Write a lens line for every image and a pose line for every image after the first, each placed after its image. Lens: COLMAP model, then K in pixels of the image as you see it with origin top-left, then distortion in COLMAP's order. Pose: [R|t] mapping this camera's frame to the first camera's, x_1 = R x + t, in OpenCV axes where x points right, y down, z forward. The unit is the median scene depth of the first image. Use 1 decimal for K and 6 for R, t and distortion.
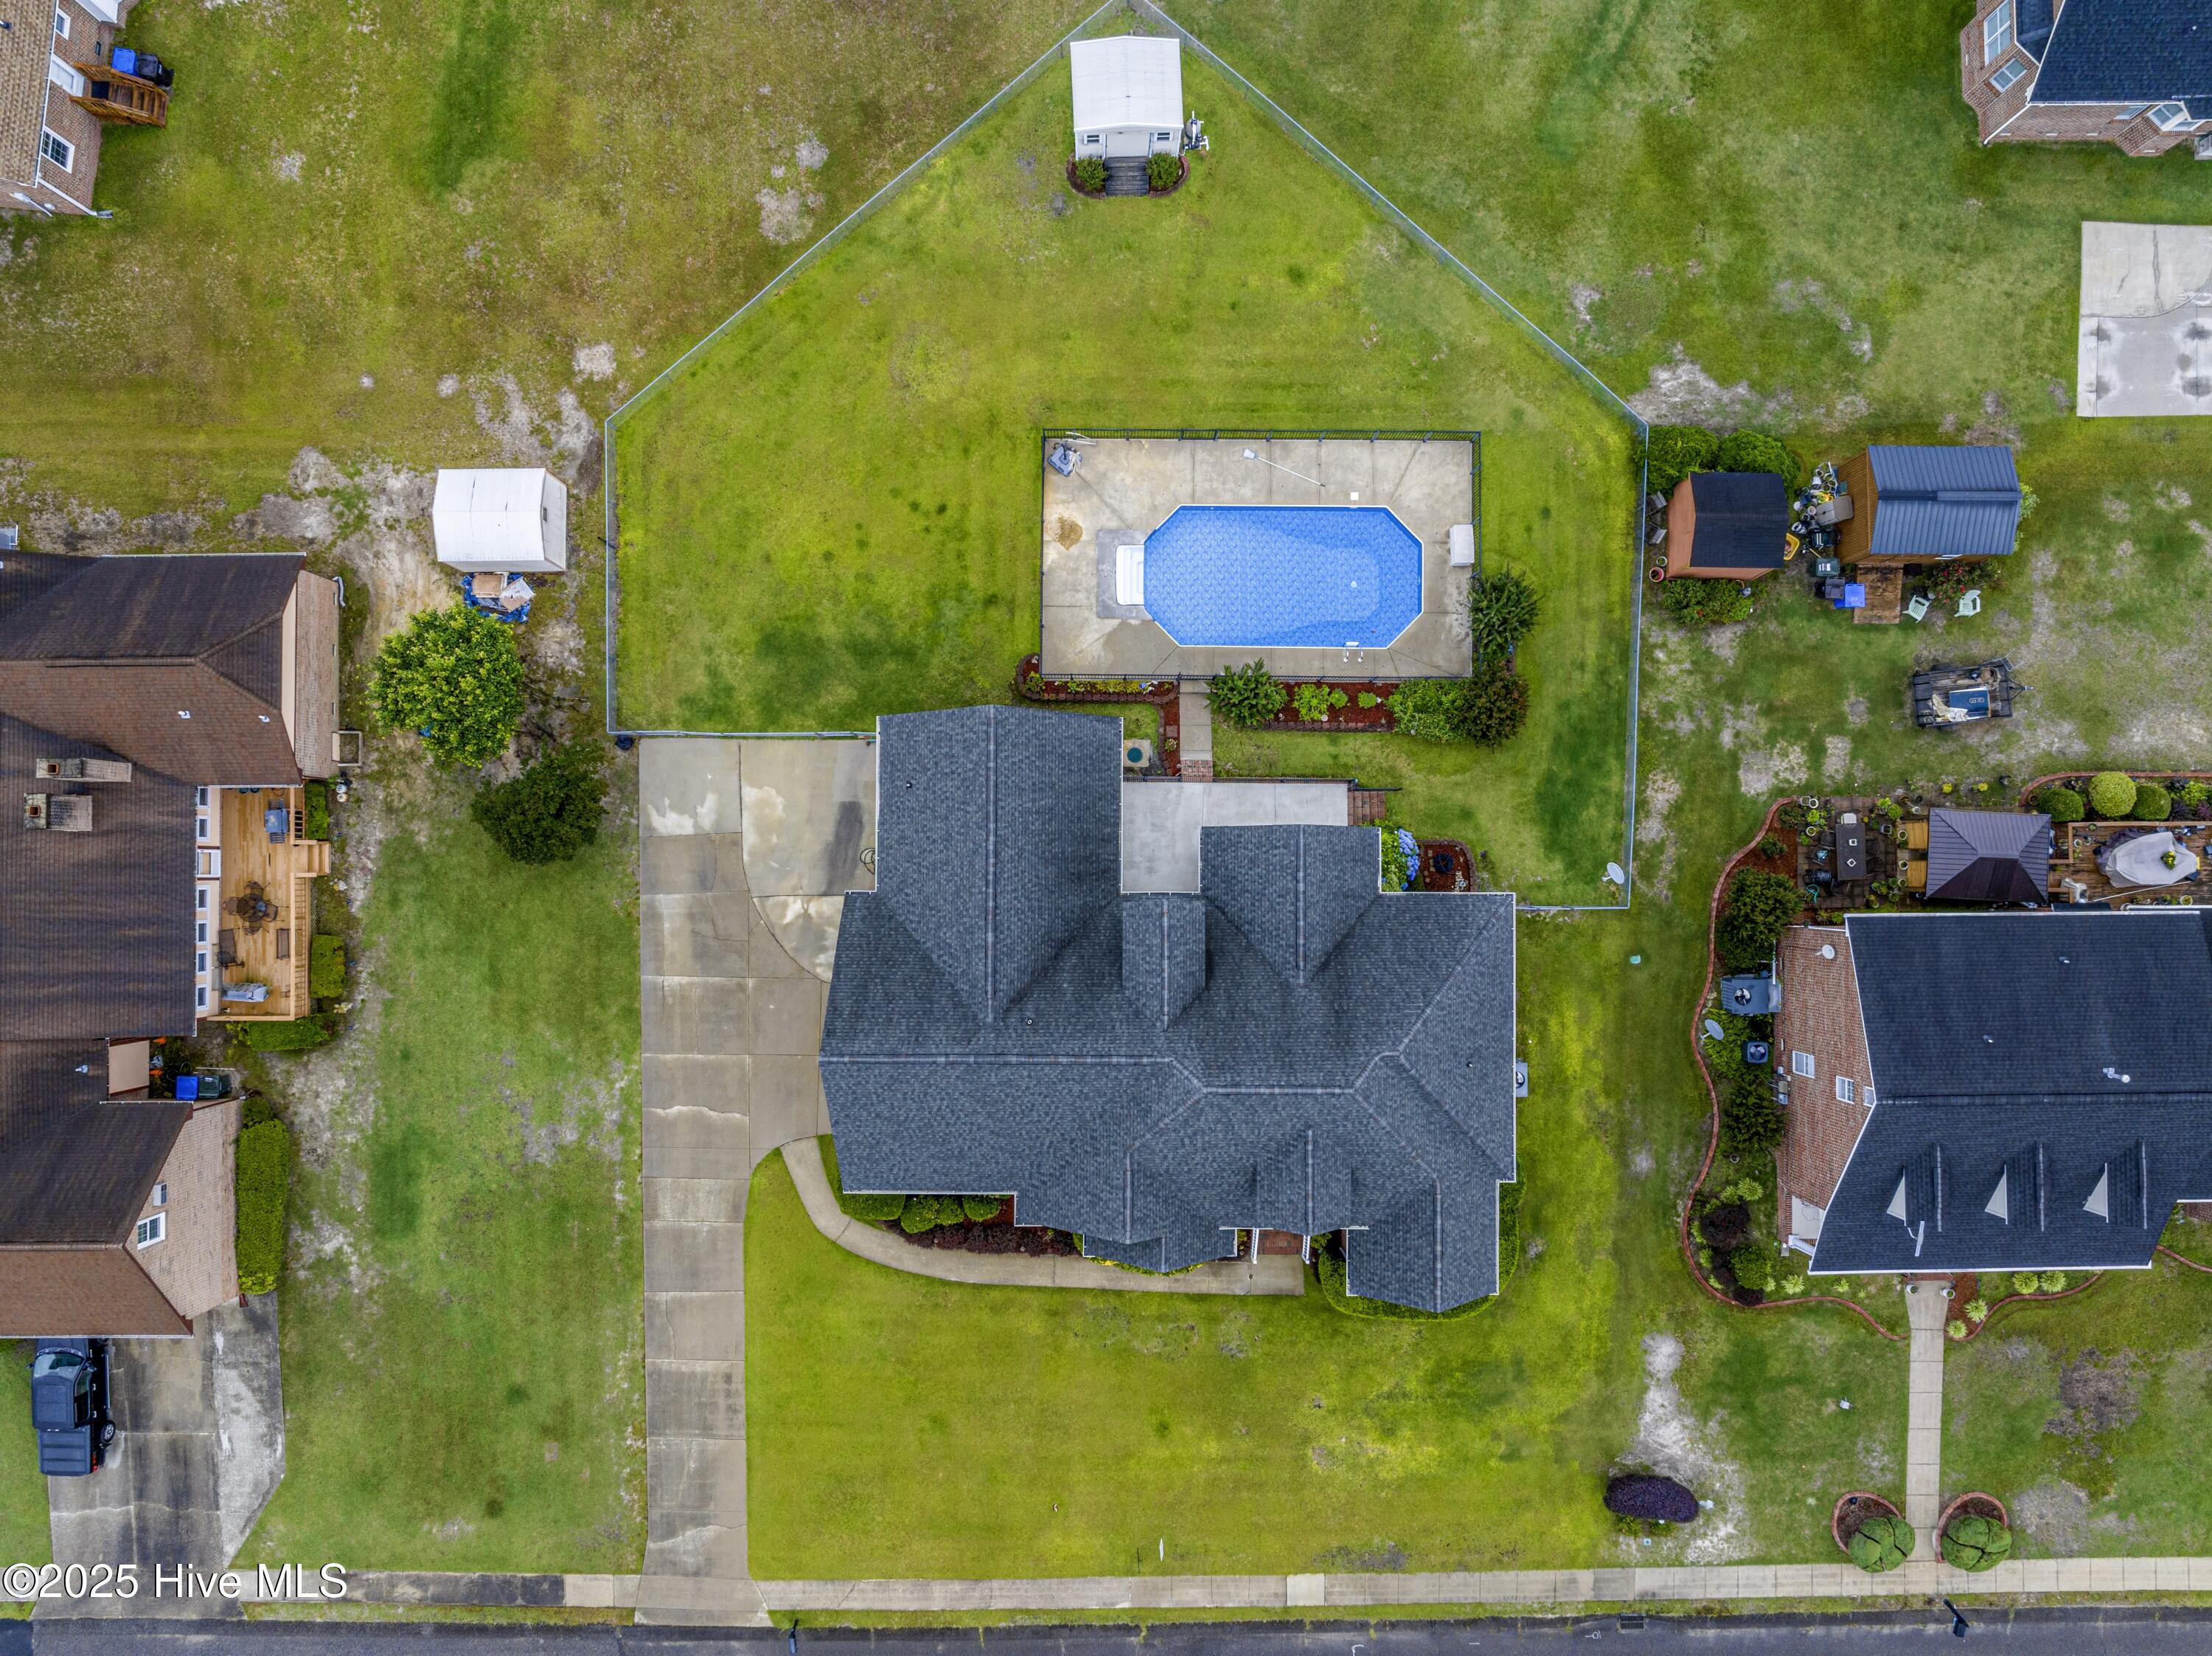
lens RADIAL K [[1554.1, 0, 1110.7], [0, 1554.1, 820.2], [0, 0, 1]] dist [-0.033710, -0.003729]
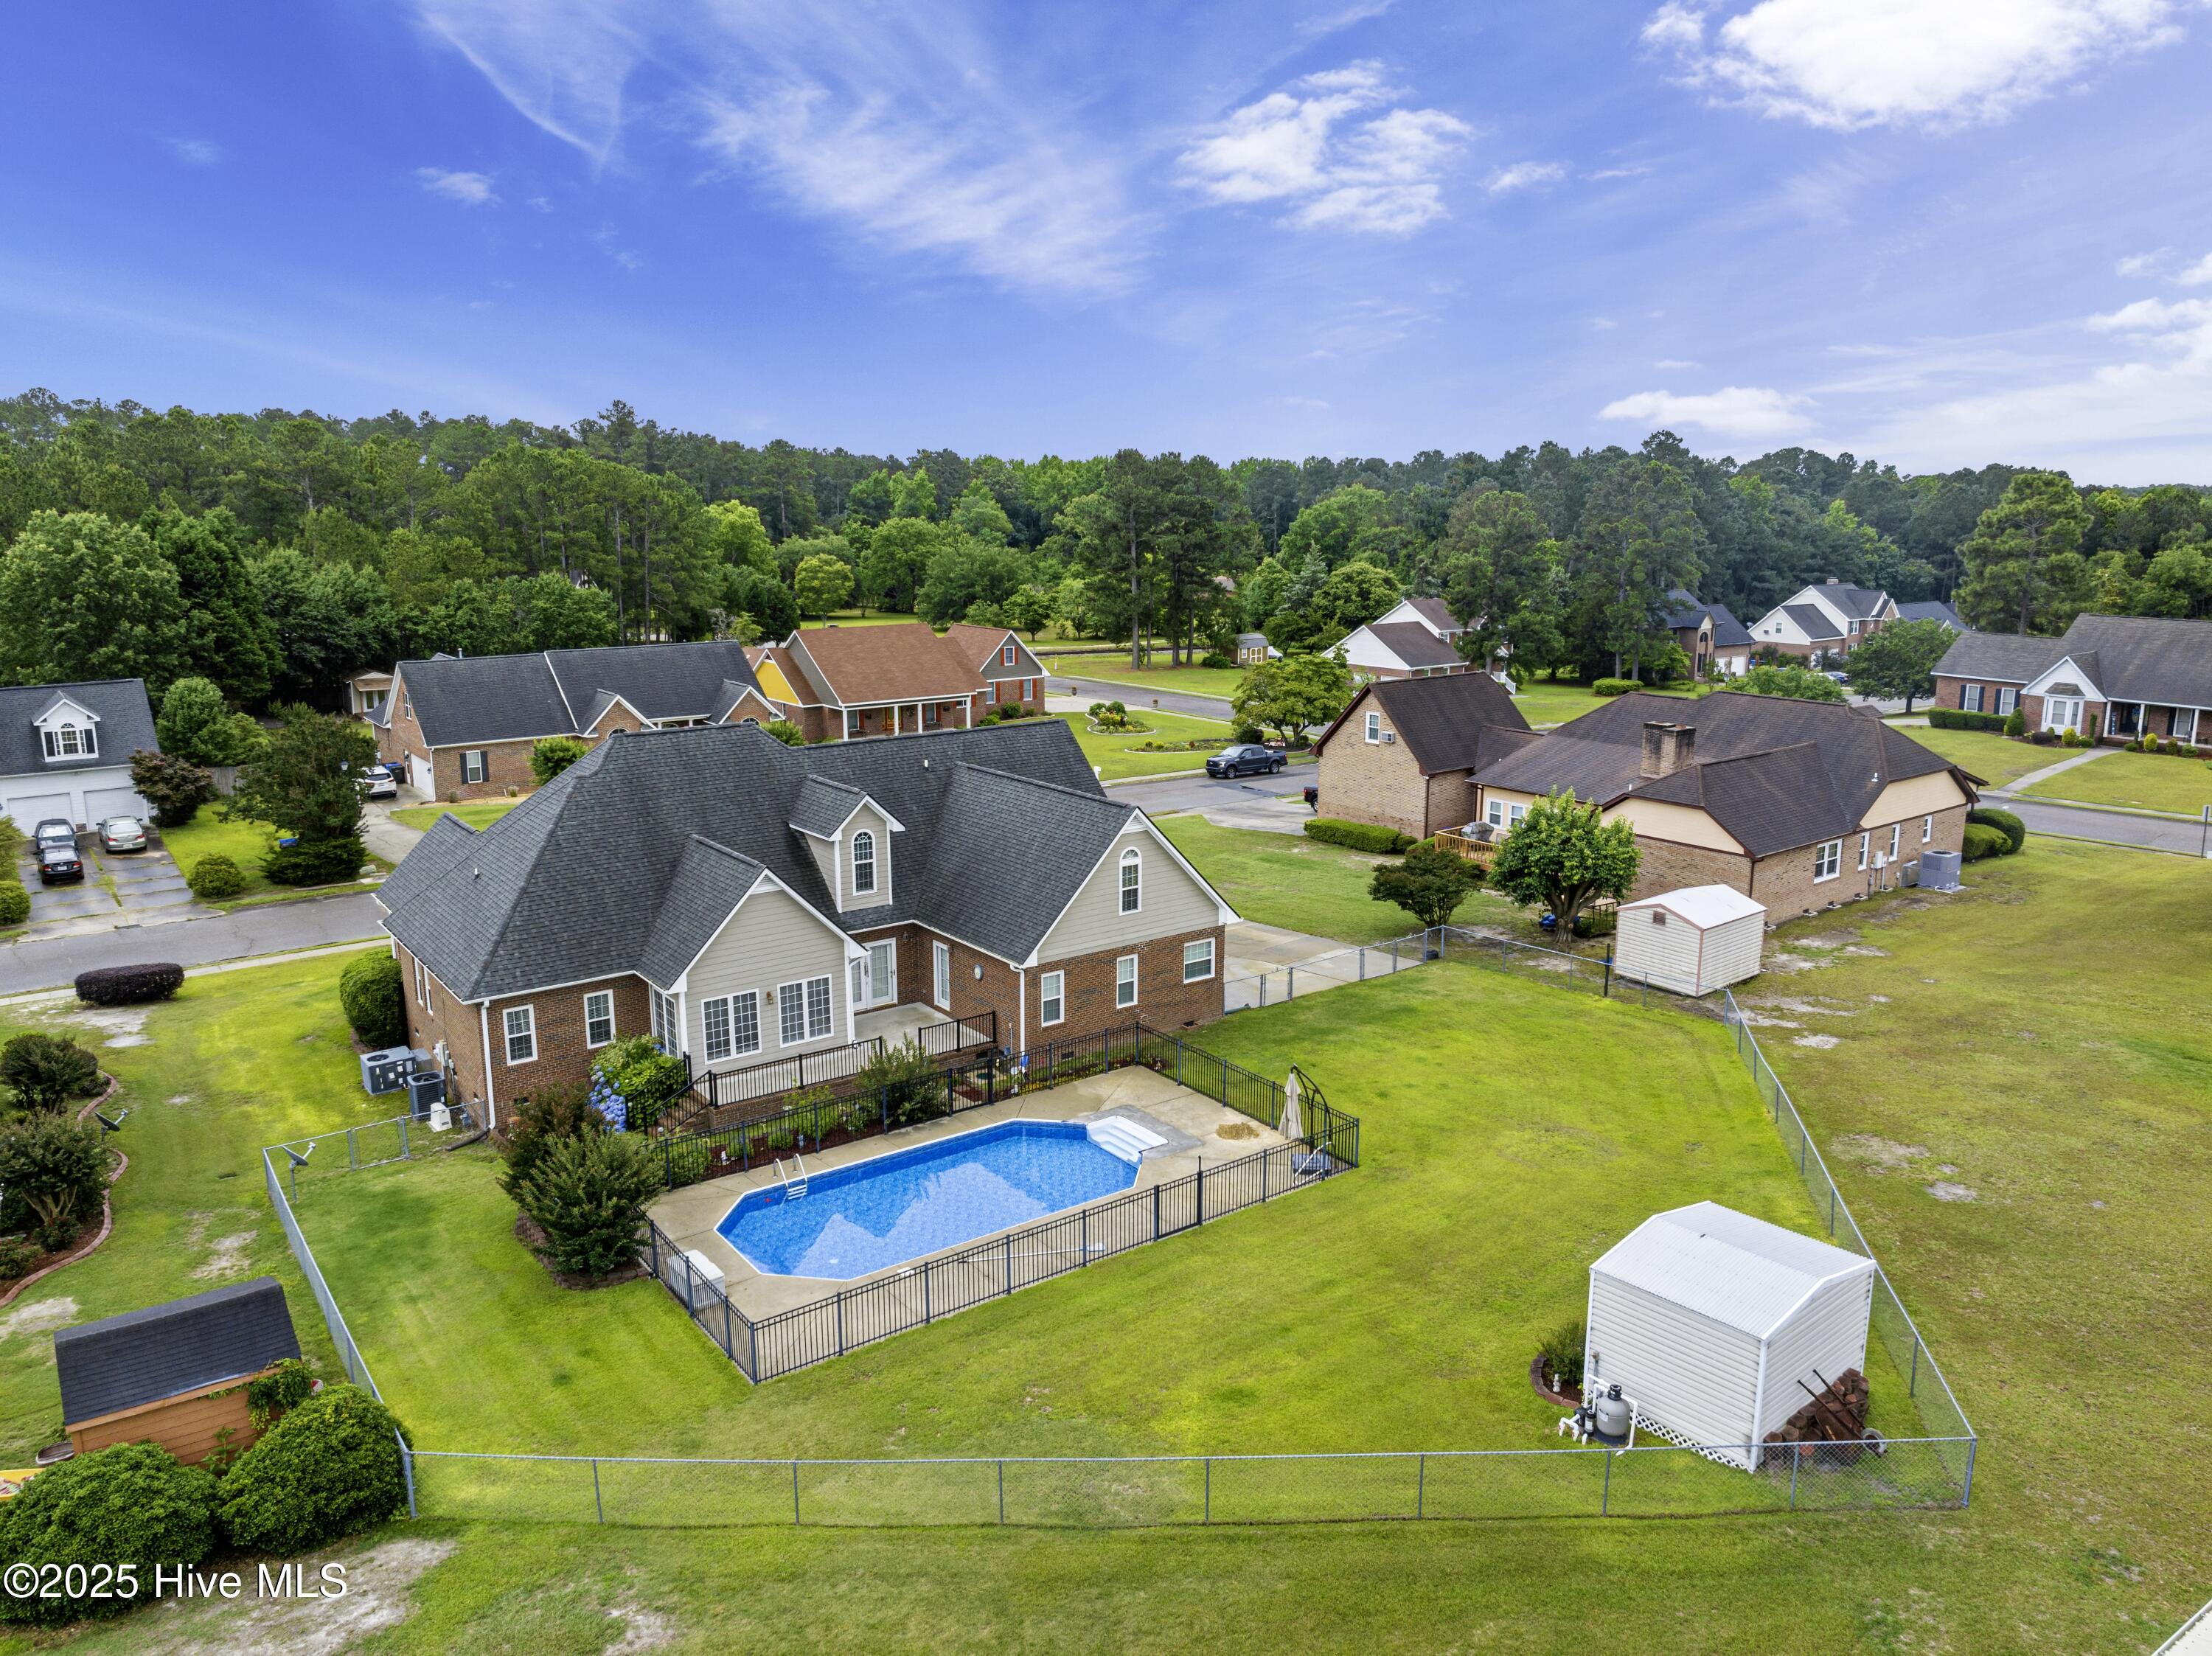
lens RADIAL K [[1554.1, 0, 1110.7], [0, 1554.1, 820.2], [0, 0, 1]] dist [-0.033710, -0.003729]
pose [[-0.798246, 0.116376, -0.590982, 0.419277], [-0.602238, -0.136918, 0.786488, -0.688234], [0.010612, 0.983723, 0.179380, 0.734376]]
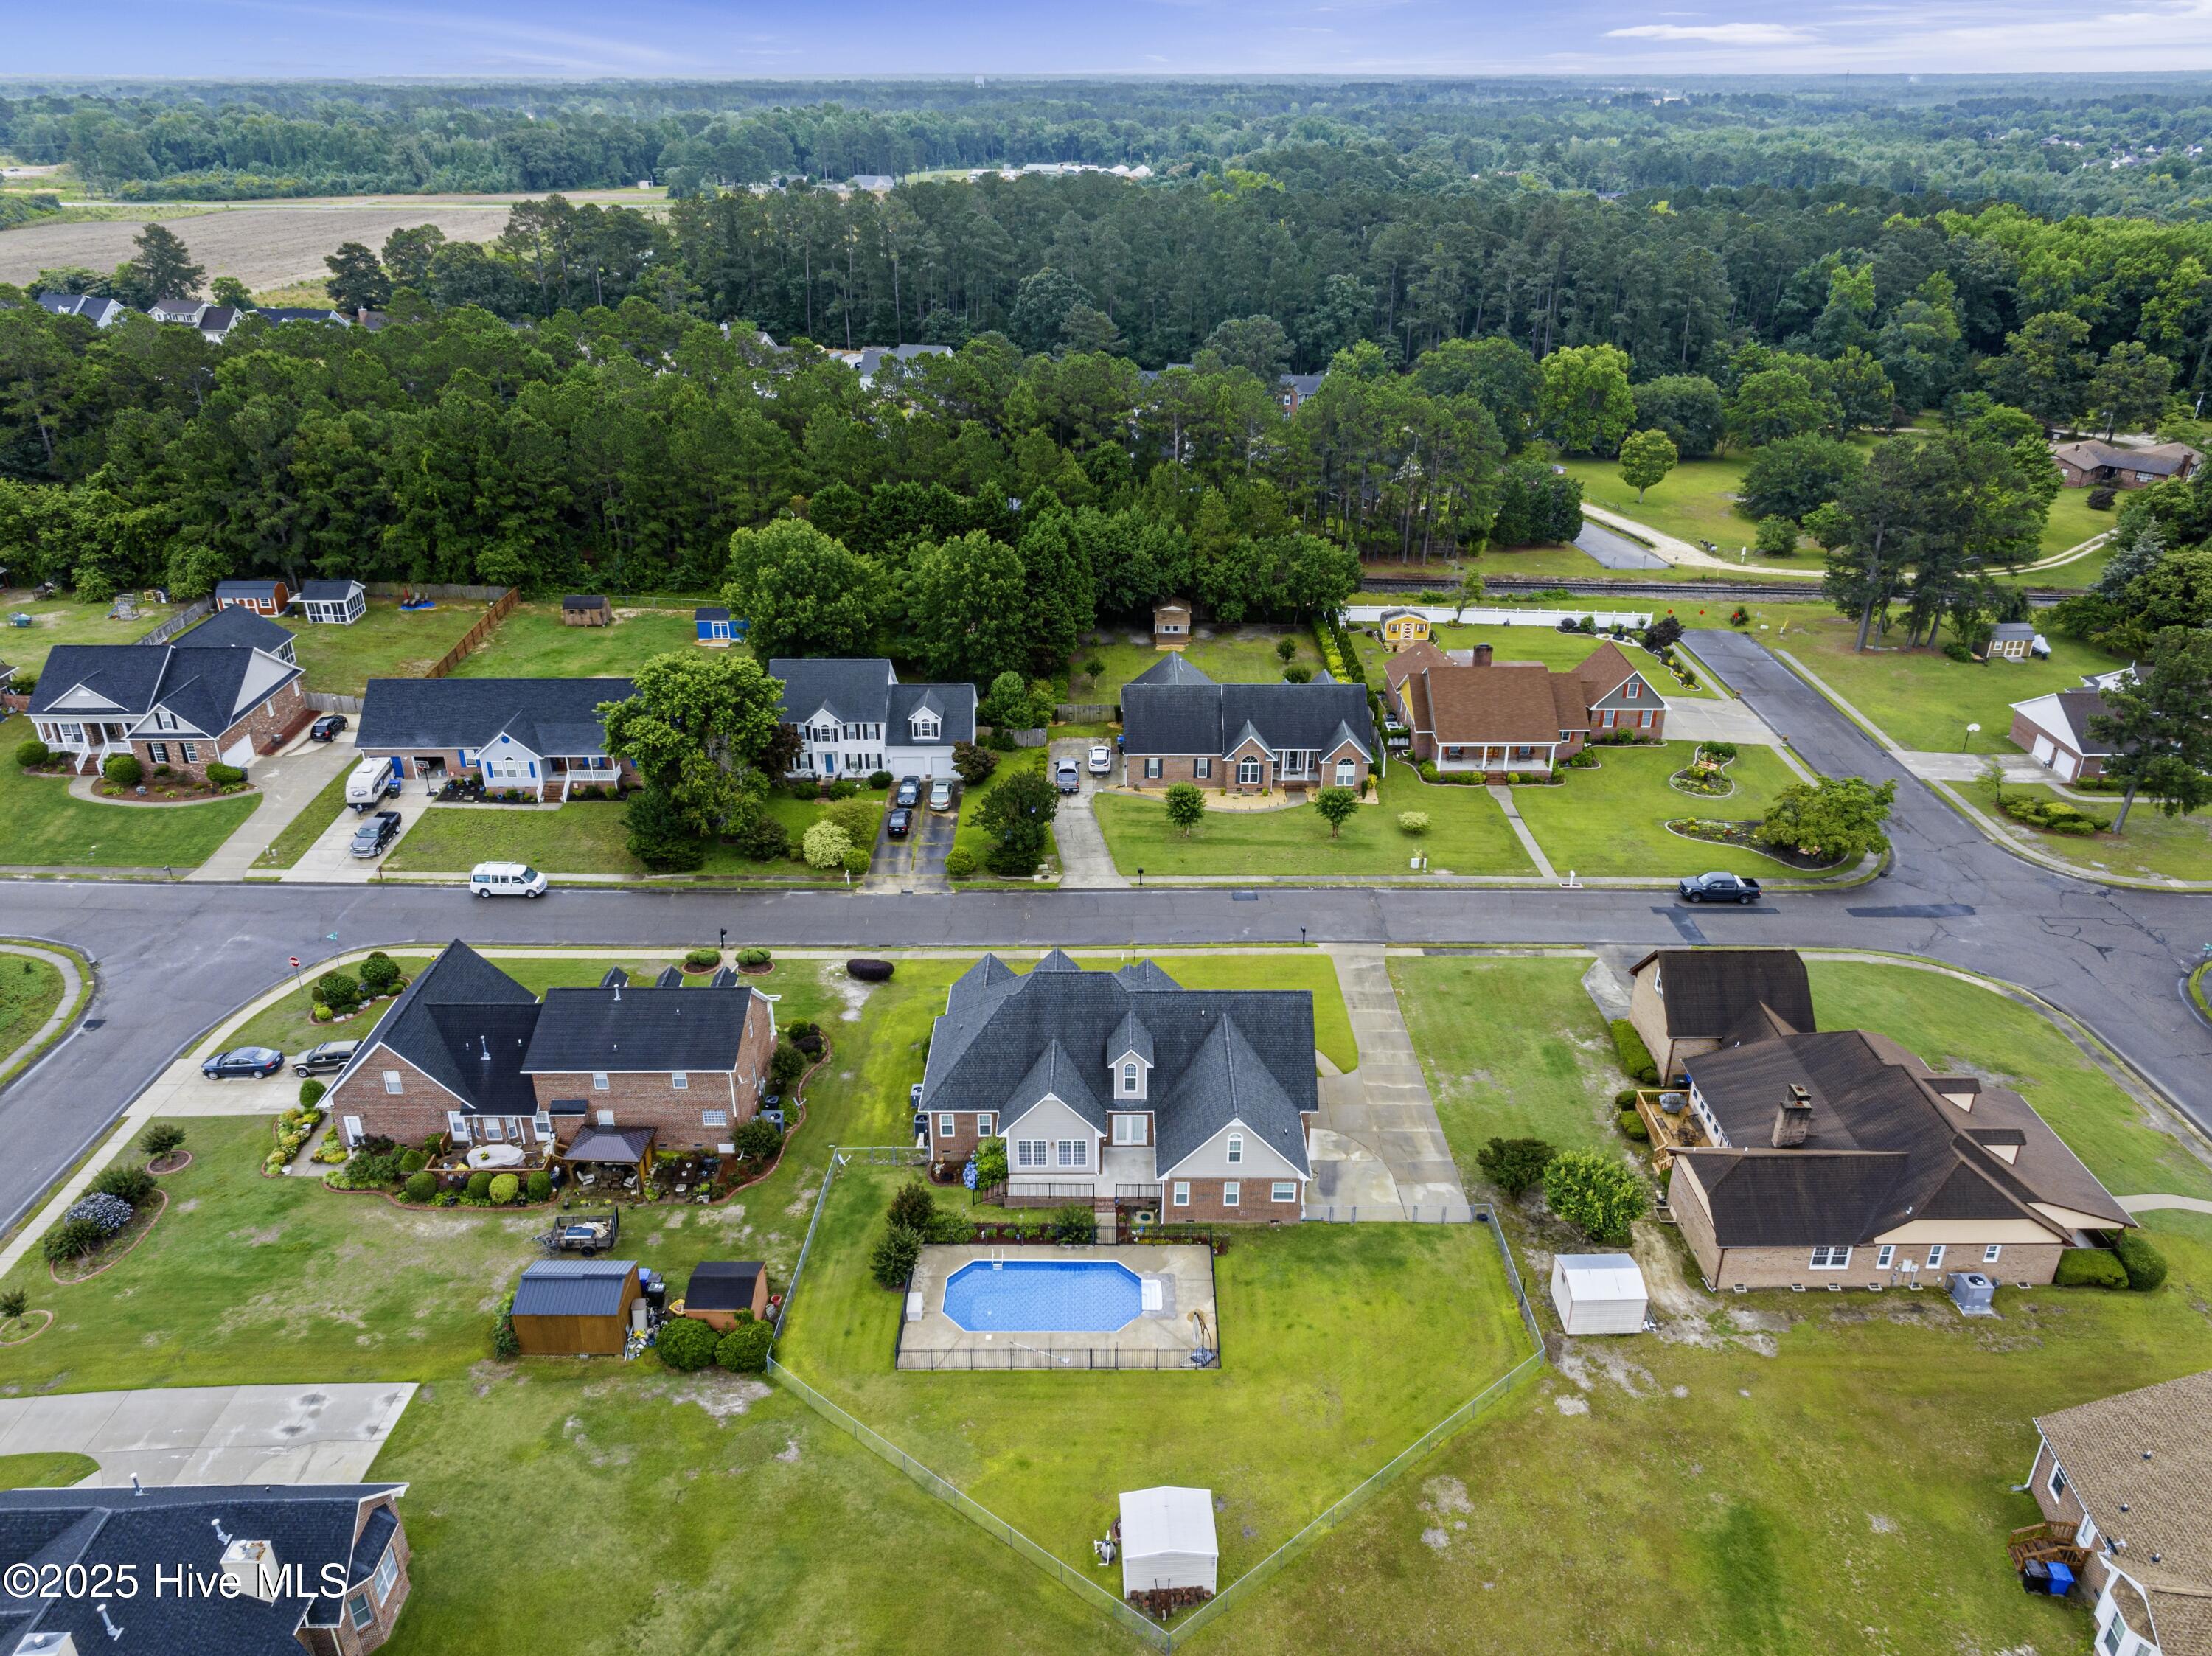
lens RADIAL K [[1549.8, 0, 1110.1], [0, 1549.8, 825.5], [0, 0, 1]] dist [0.008252, -0.007419]
pose [[-0.999975, -0.004982, -0.004988, 0.059434], [-0.002494, -0.411812, 0.911265, -1.269224], [-0.006594, 0.911255, 0.411790, 0.029159]]
